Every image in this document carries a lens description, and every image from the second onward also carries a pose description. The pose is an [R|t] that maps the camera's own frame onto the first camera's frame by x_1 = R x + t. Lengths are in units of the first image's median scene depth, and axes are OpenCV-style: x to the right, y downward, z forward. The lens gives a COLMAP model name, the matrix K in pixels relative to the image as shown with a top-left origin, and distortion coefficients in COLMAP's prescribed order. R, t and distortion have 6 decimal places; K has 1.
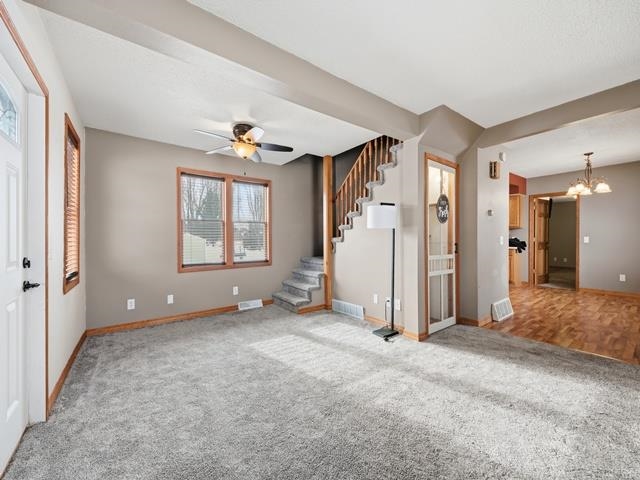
lens RADIAL K [[255.6, 0, 319.2], [0, 255.6, 237.2], [0, 0, 1]] dist [-0.000428, -0.000069]
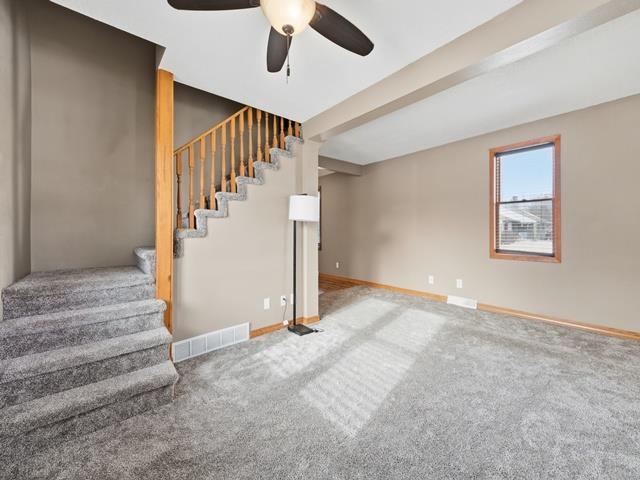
lens RADIAL K [[255.6, 0, 319.2], [0, 255.6, 237.2], [0, 0, 1]] dist [-0.000428, -0.000069]
pose [[-0.077956, -0.010924, 0.996897, -0.729112], [0.001812, 0.999937, 0.011099, 0.015408], [-0.996955, 0.002672, -0.077931, 1.041900]]
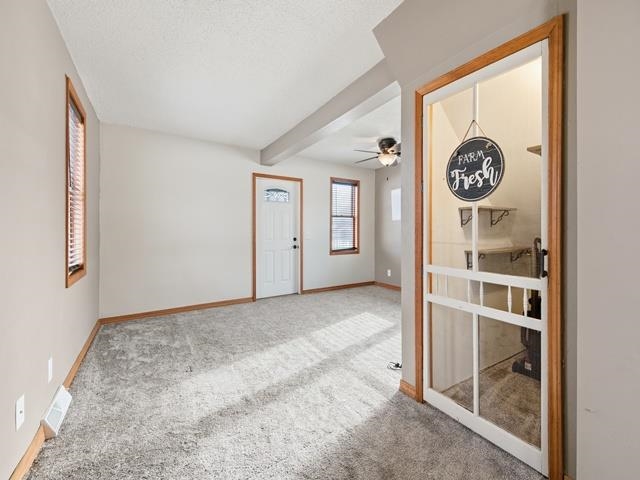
lens RADIAL K [[259.6, 0, 319.7], [0, 259.6, 230.3], [0, 0, 1]] dist [0.000115, 0.000008]
pose [[-0.064455, 0.003545, -0.997914, 0.963542], [0.006153, 0.999976, 0.003155, -0.006614], [0.997902, -0.005937, -0.064476, 0.751794]]
